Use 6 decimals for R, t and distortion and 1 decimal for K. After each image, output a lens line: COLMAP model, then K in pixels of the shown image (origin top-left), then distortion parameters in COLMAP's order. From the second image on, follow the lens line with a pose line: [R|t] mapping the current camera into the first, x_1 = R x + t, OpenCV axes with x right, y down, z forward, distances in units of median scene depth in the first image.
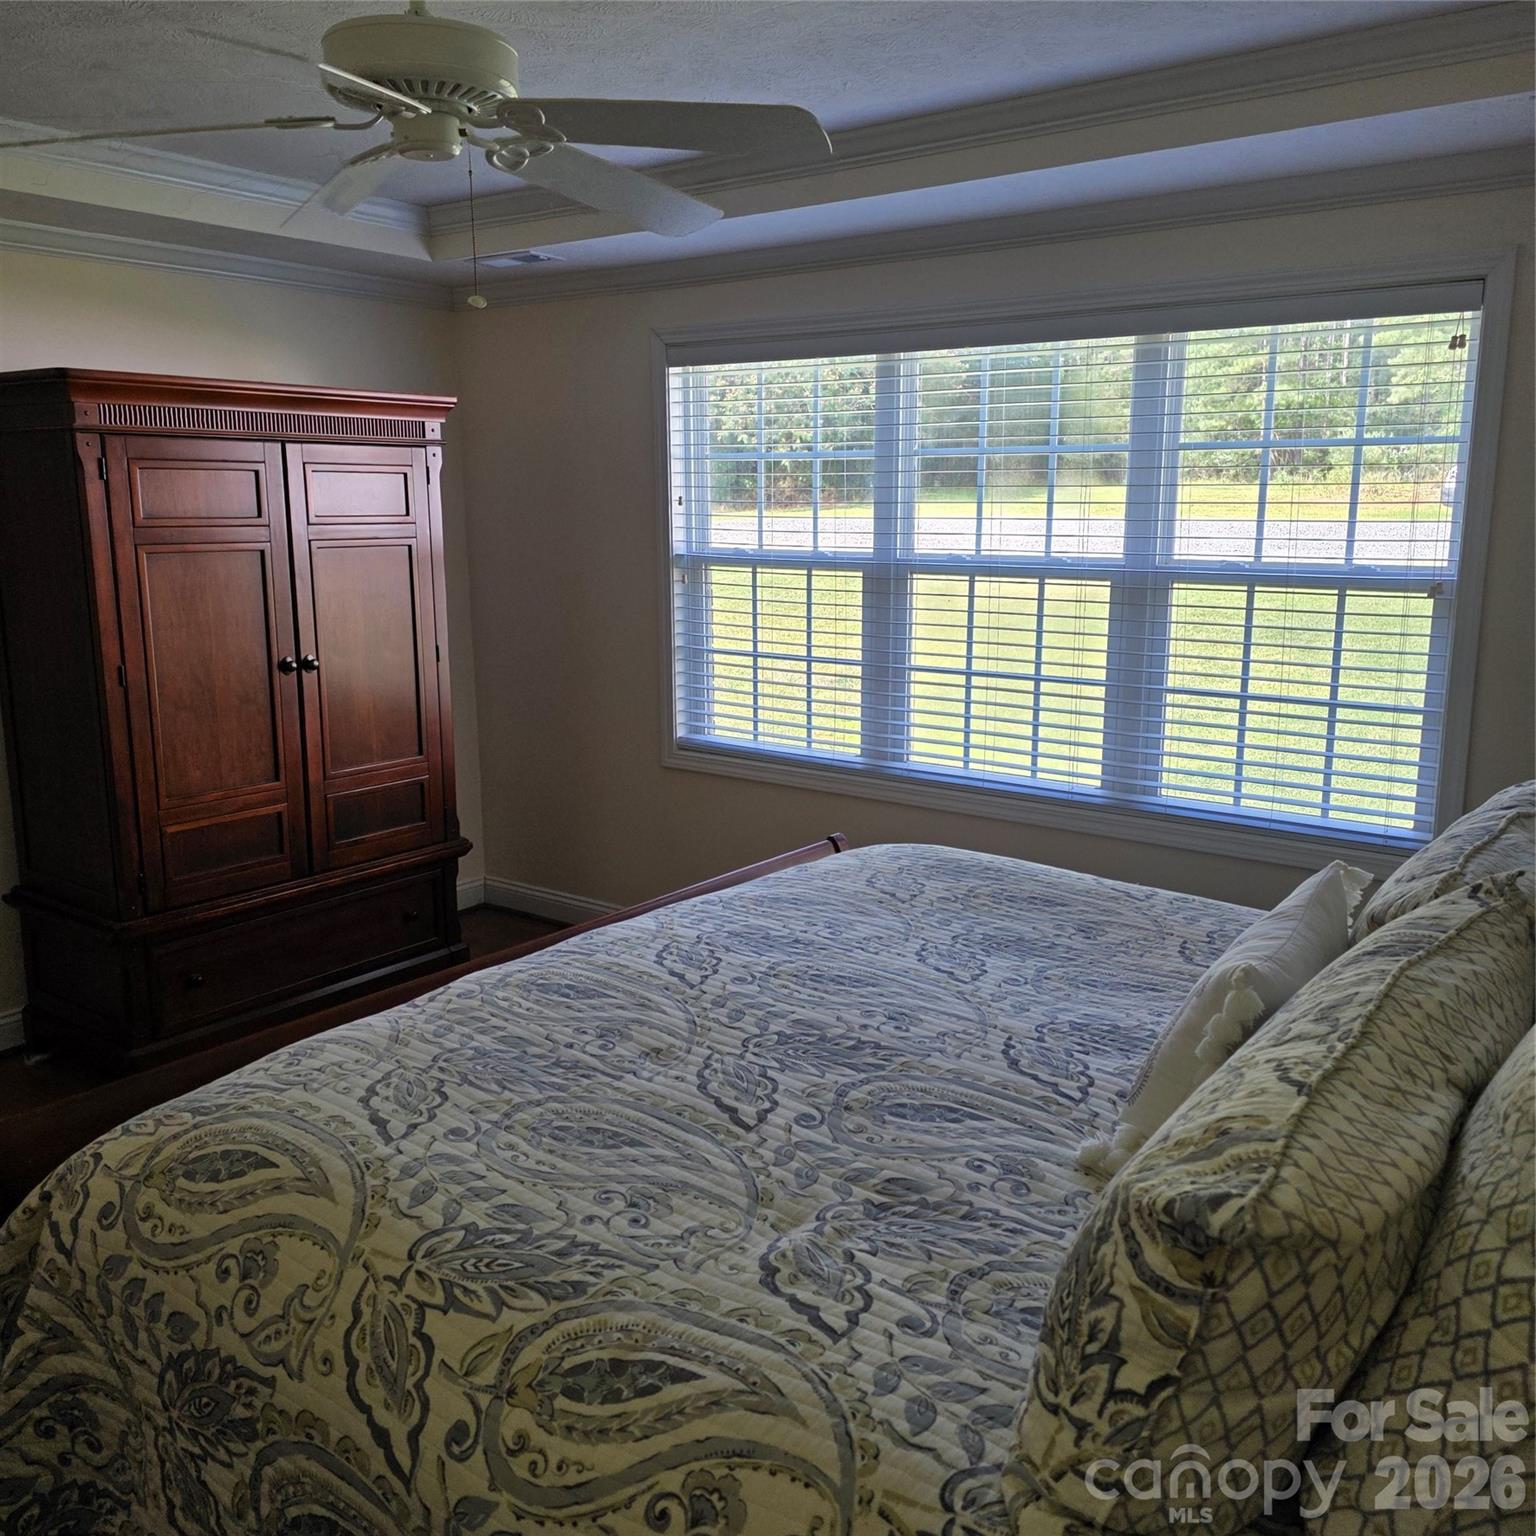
lens RADIAL K [[1380.6, 0, 767.9], [0, 1380.6, 775.6], [0, 0, 1]] dist [0.088444, -0.102589]
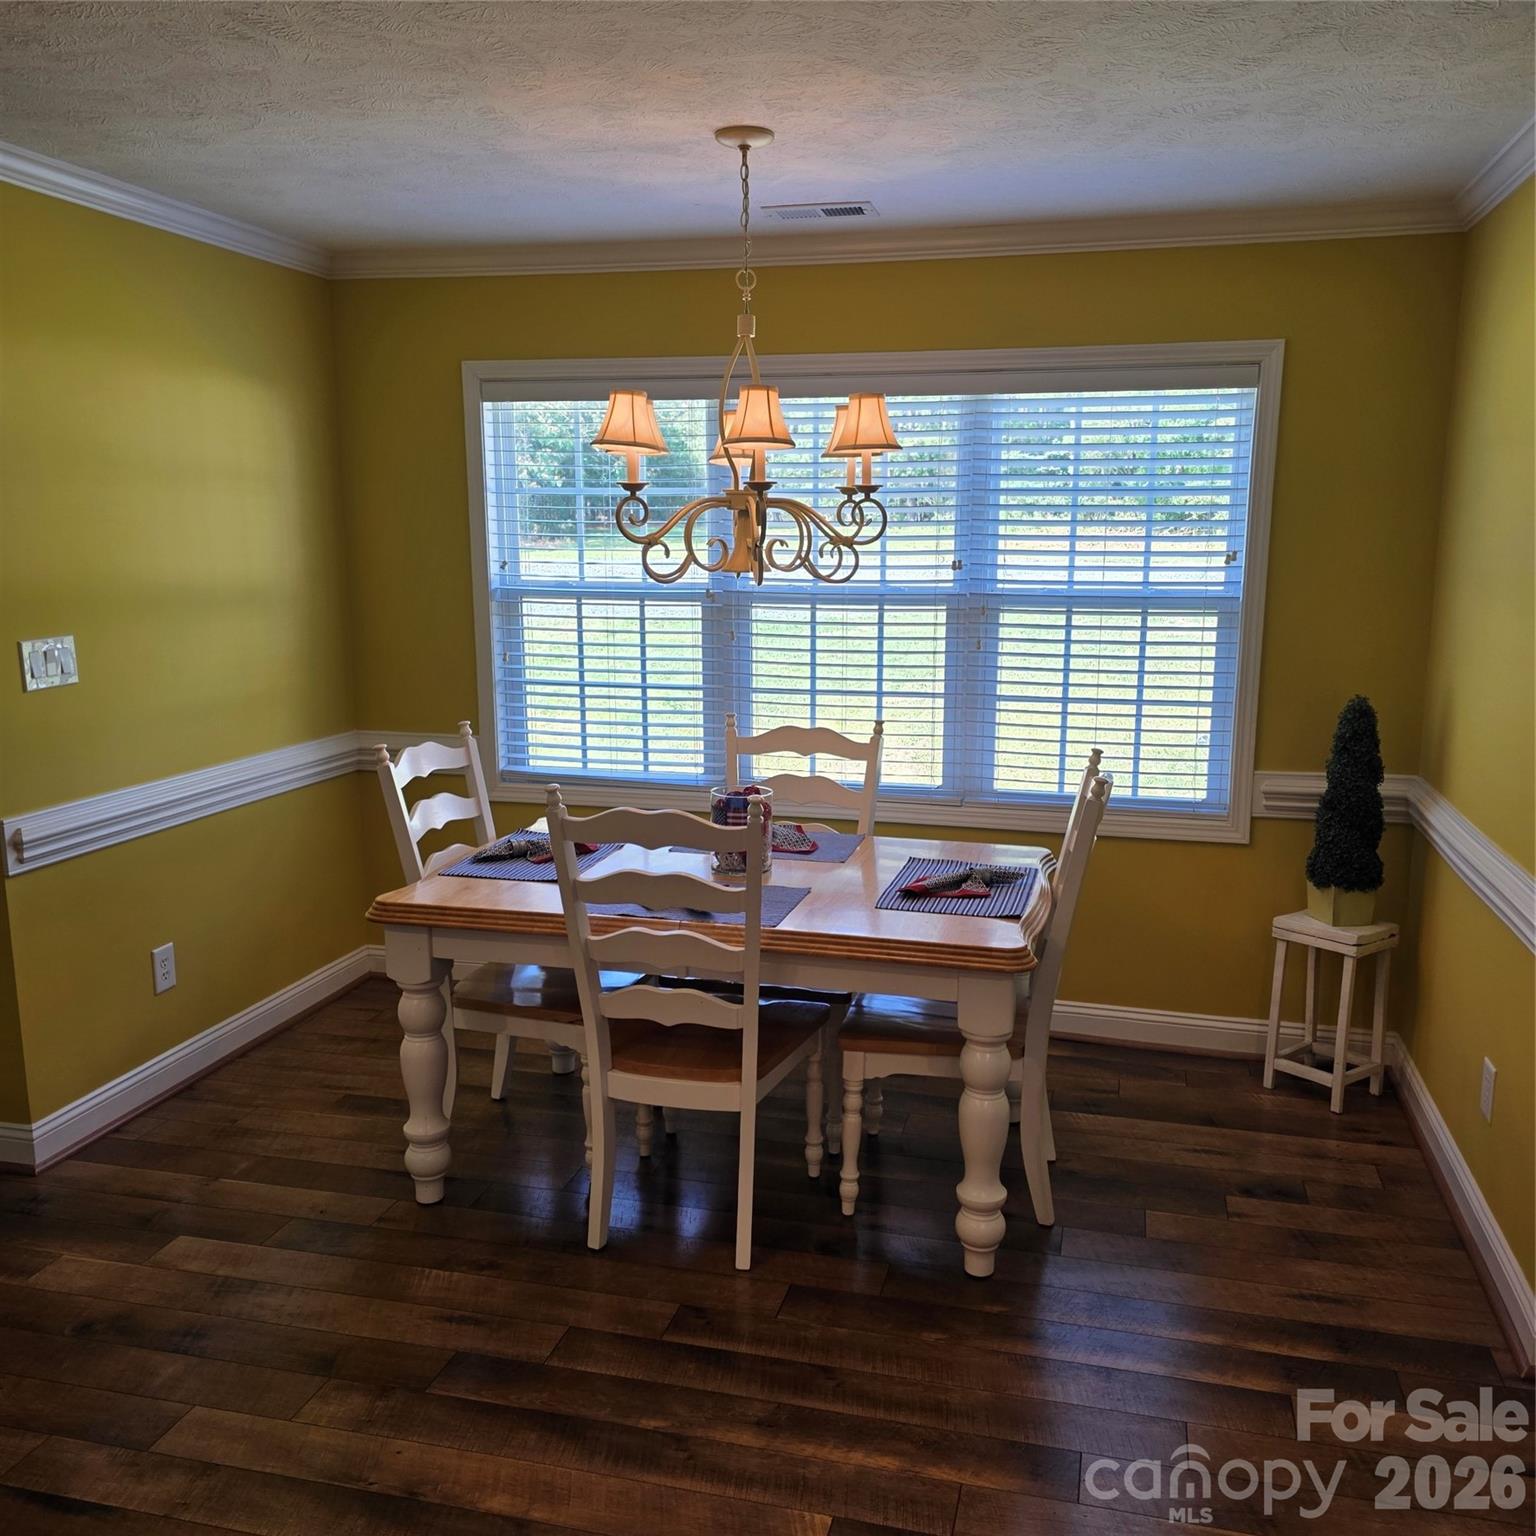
lens RADIAL K [[1130.3, 0, 771.8], [0, 1130.3, 756.1], [0, 0, 1]] dist [0.009162, -0.000808]
pose [[0.901146, -0.081770, 0.425735, -0.250070], [0.082446, 0.996453, 0.016875, -0.038081], [-0.425605, 0.019894, 0.904690, 0.189860]]
